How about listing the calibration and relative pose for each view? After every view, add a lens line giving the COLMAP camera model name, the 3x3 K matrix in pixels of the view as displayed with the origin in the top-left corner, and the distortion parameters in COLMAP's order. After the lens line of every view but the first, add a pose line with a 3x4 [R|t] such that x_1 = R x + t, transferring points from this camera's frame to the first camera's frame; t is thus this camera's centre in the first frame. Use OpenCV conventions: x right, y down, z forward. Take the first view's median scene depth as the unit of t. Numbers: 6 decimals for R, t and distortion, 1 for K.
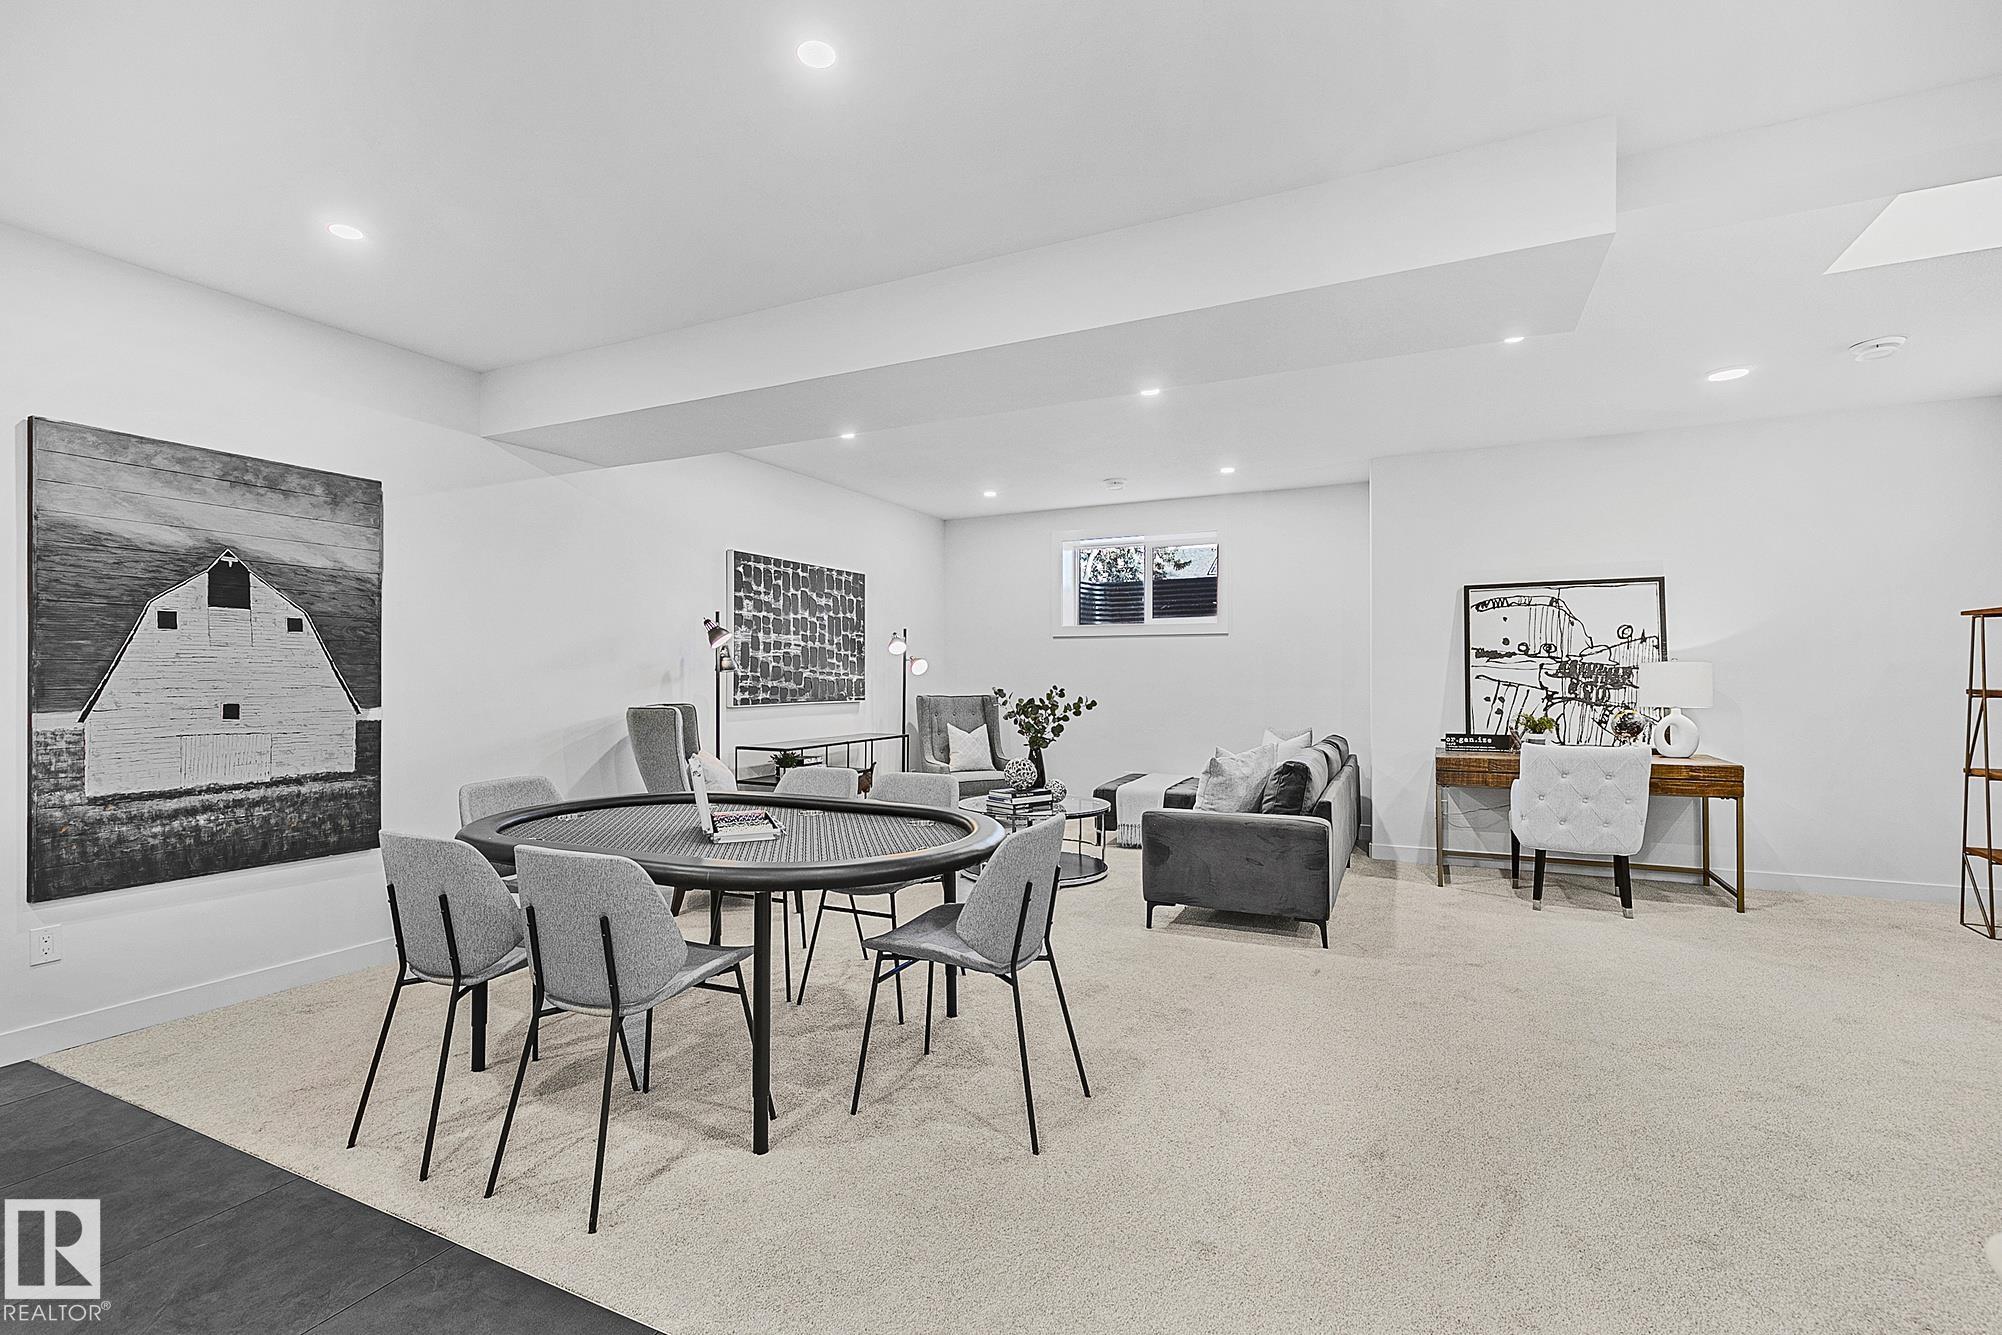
lens RADIAL K [[890.5, 0, 1006.9], [0, 890.5, 675.9], [0, 0, 1]] dist [0.002099, 0.000249]
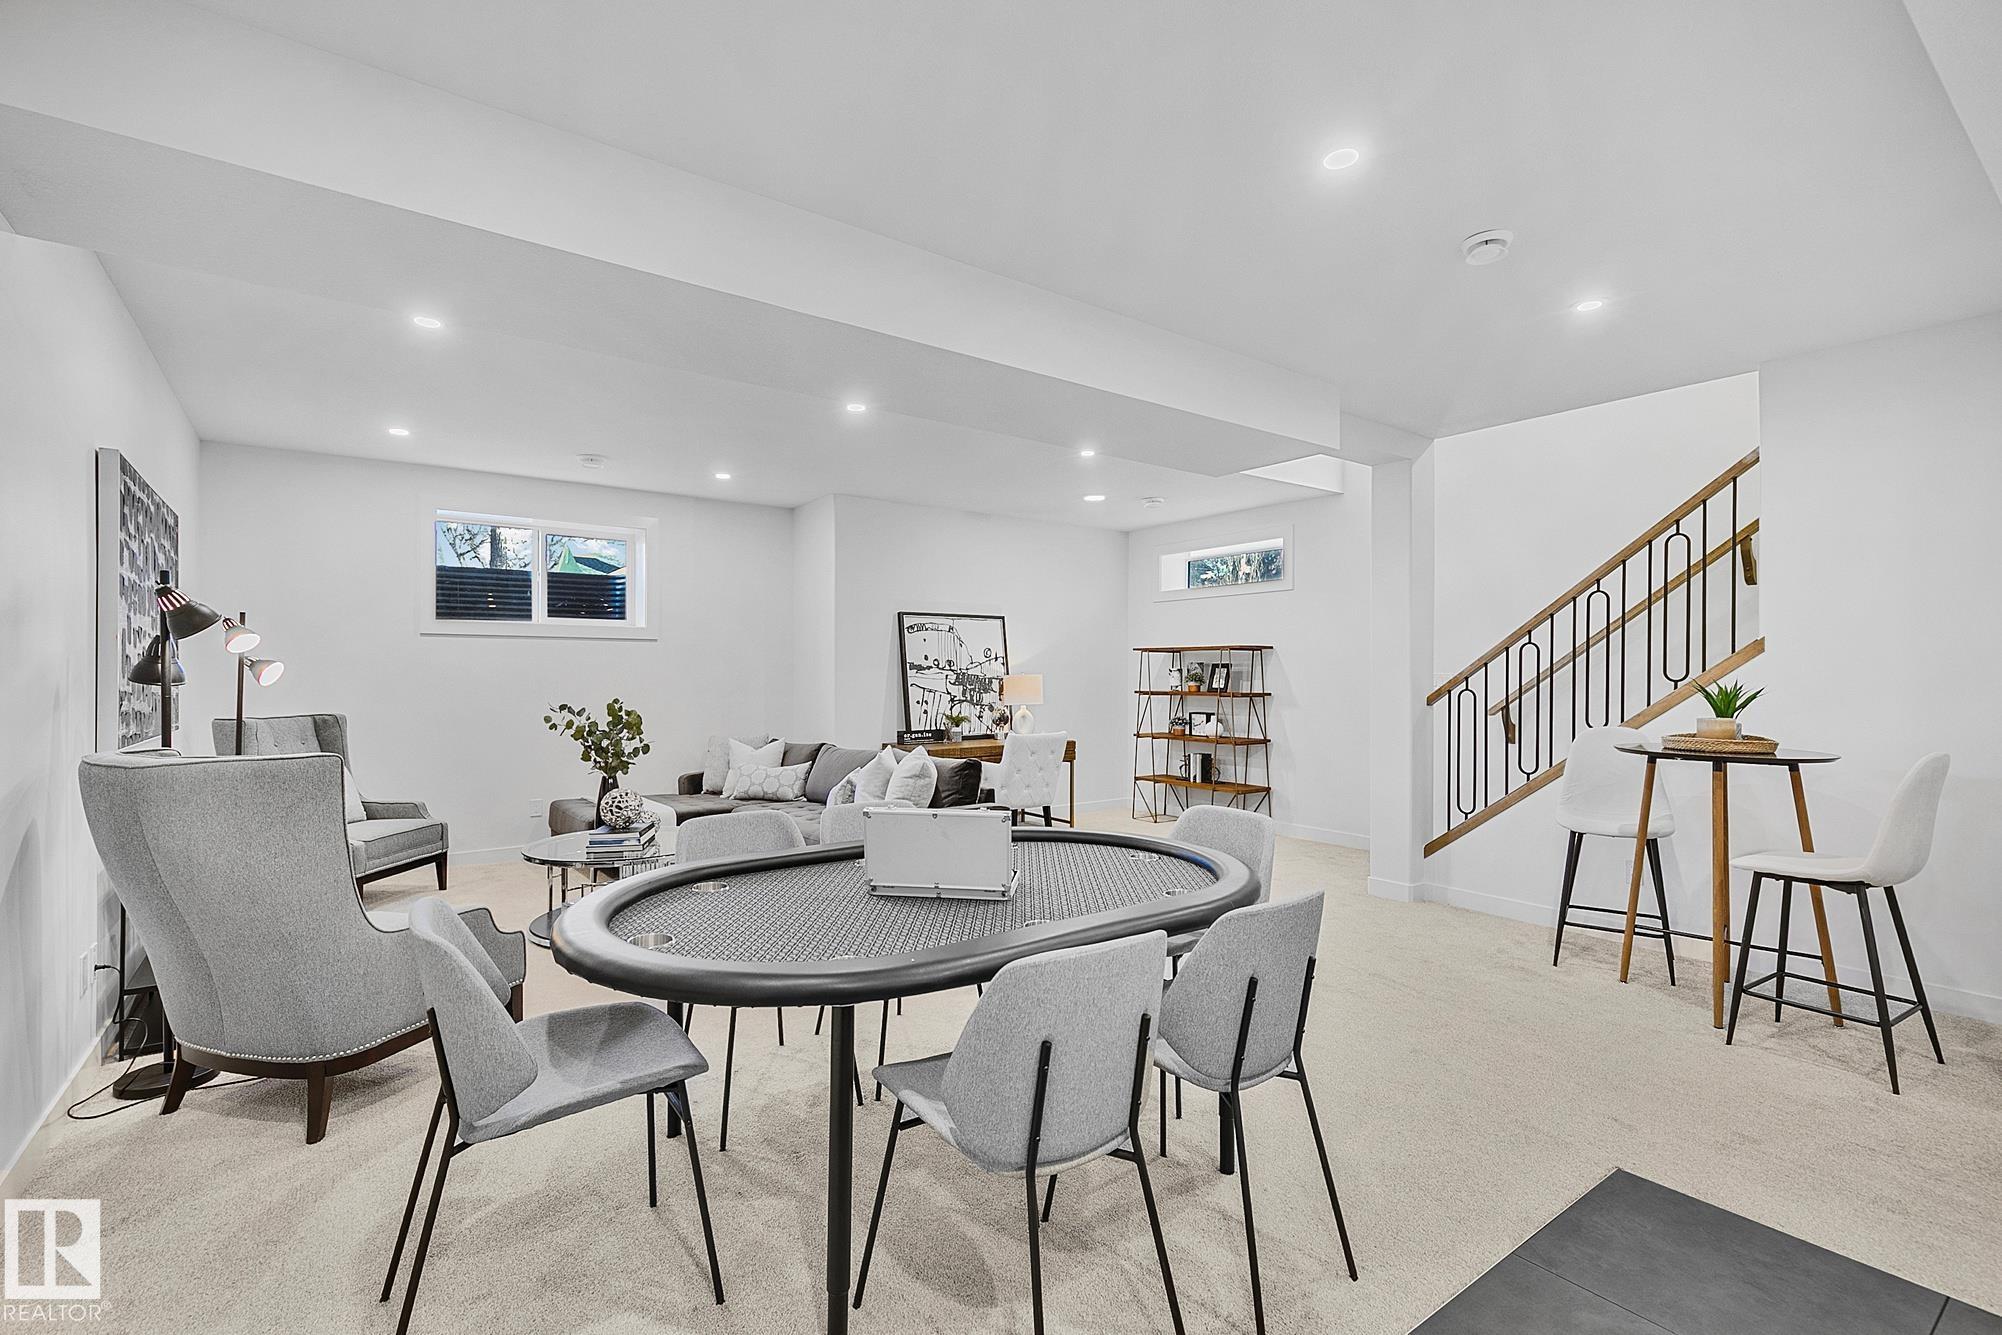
lens RADIAL K [[890.5, 0, 1006.9], [0, 890.5, 675.9], [0, 0, 1]] dist [0.002099, 0.000249]
pose [[0.471603, 0.003422, 0.881804, -0.532131], [-0.000935, 0.999994, -0.003381, -0.007713], [-0.881810, 0.000771, 0.471603, 0.292260]]
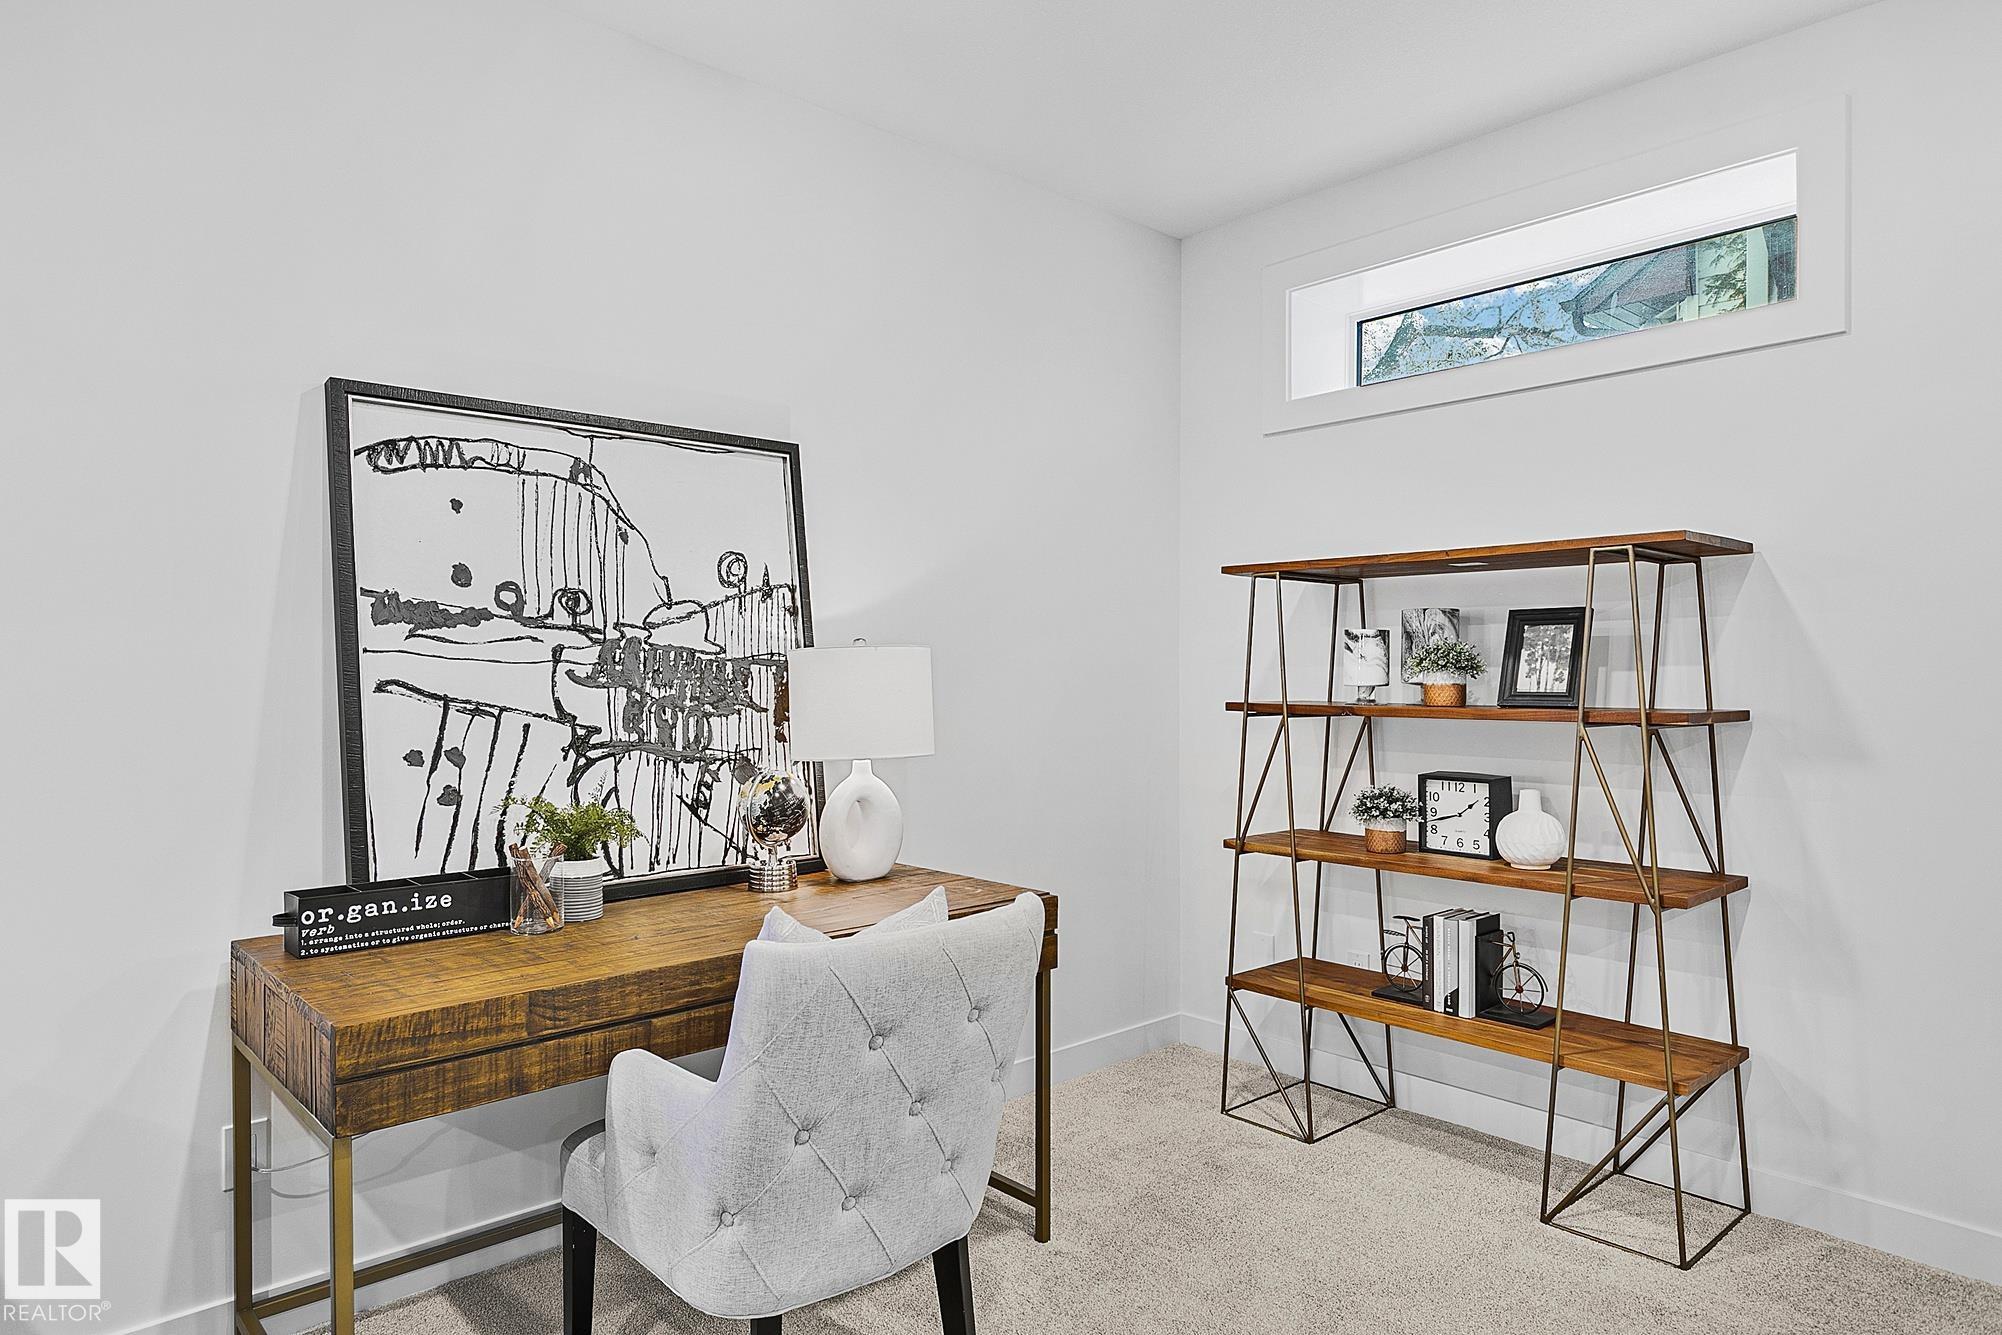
lens RADIAL K [[1223.5, 0, 1001.0], [0, 1223.5, 667.5], [0, 0, 1]] dist [0.005065, 0.001200]
pose [[0.383238, 0.006995, 0.923623, 0.231350], [0.002283, 0.999961, -0.008521, -0.001127], [-0.923647, 0.005375, 0.383207, 0.662619]]
